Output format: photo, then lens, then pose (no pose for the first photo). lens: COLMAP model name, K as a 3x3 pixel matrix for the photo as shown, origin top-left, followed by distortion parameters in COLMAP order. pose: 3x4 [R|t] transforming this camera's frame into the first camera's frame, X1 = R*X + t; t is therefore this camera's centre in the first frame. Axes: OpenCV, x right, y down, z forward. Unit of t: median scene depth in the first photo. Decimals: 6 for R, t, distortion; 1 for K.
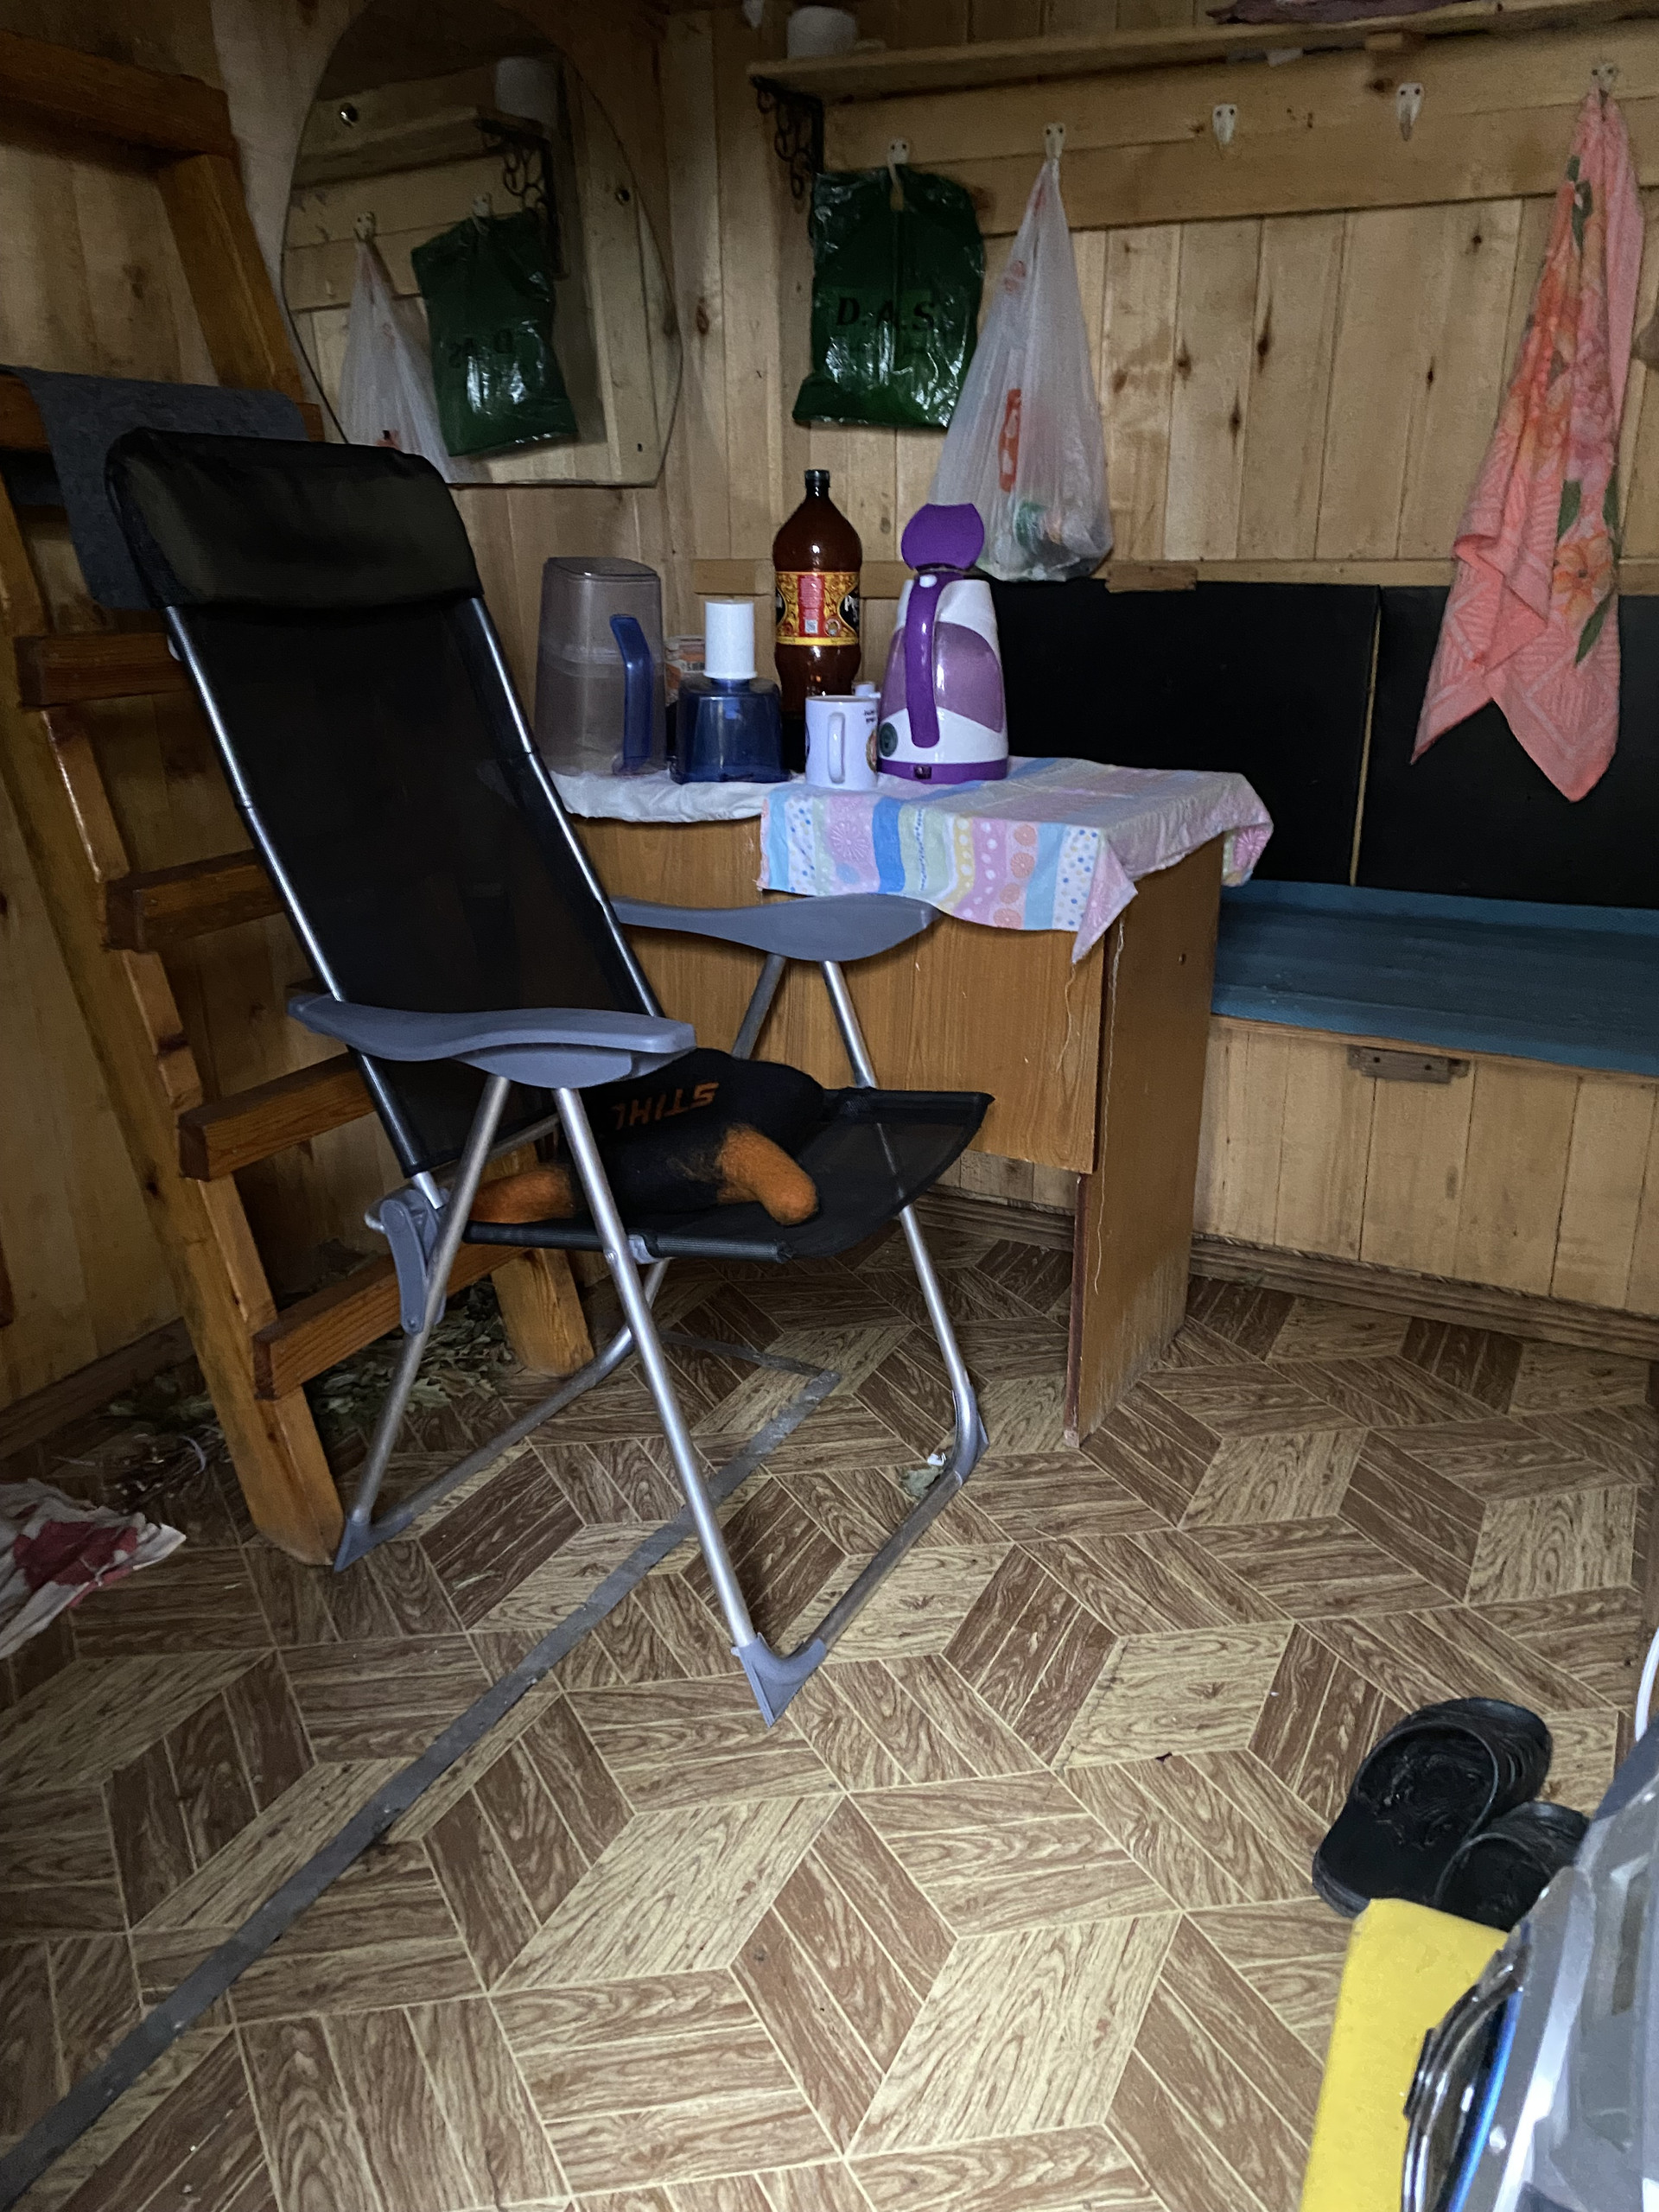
lens RADIAL K [[1692.4, 0, 832.3], [0, 1692.4, 1111.0], [0, 0, 1]] dist [0.062353, -0.061875]
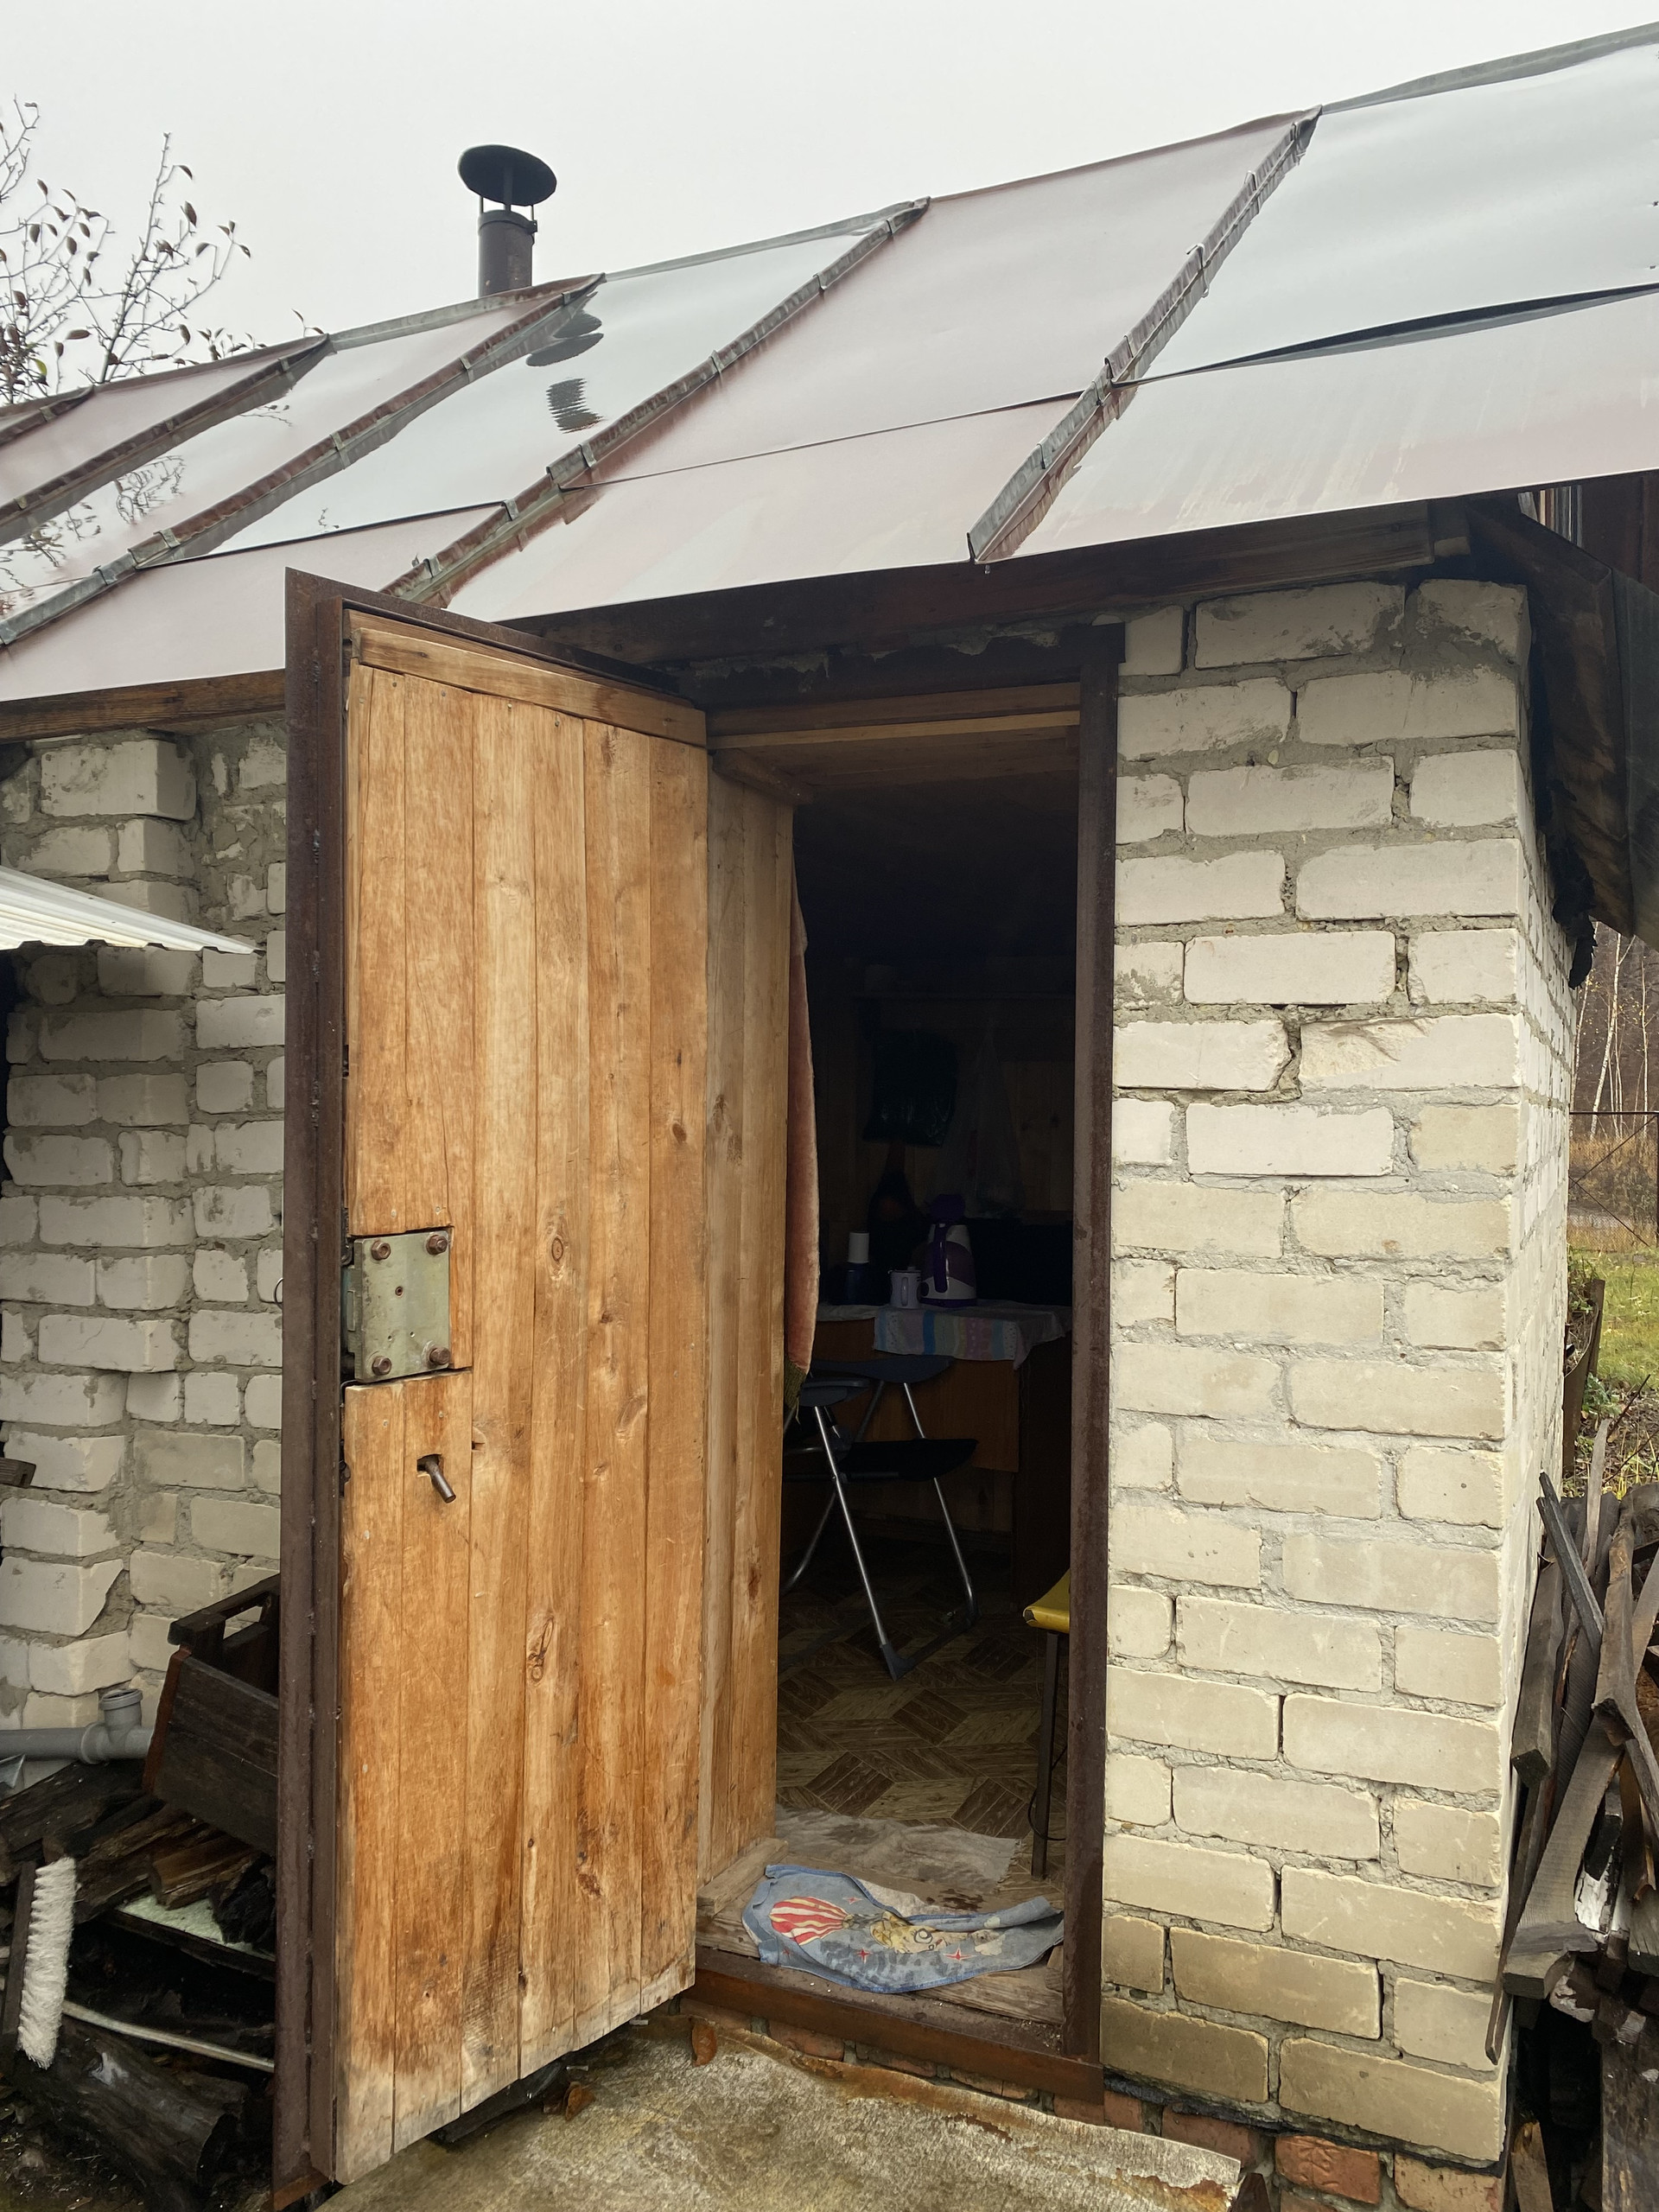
lens RADIAL K [[1692.4, 0, 830.9], [0, 1692.4, 1110.6], [0, 0, 1]] dist [0.062353, -0.061875]
pose [[0.999688, 0.013810, 0.020815, -0.150621], [-0.006276, 0.945422, -0.325787, 0.313071], [-0.024178, 0.325555, 0.945214, -1.296006]]
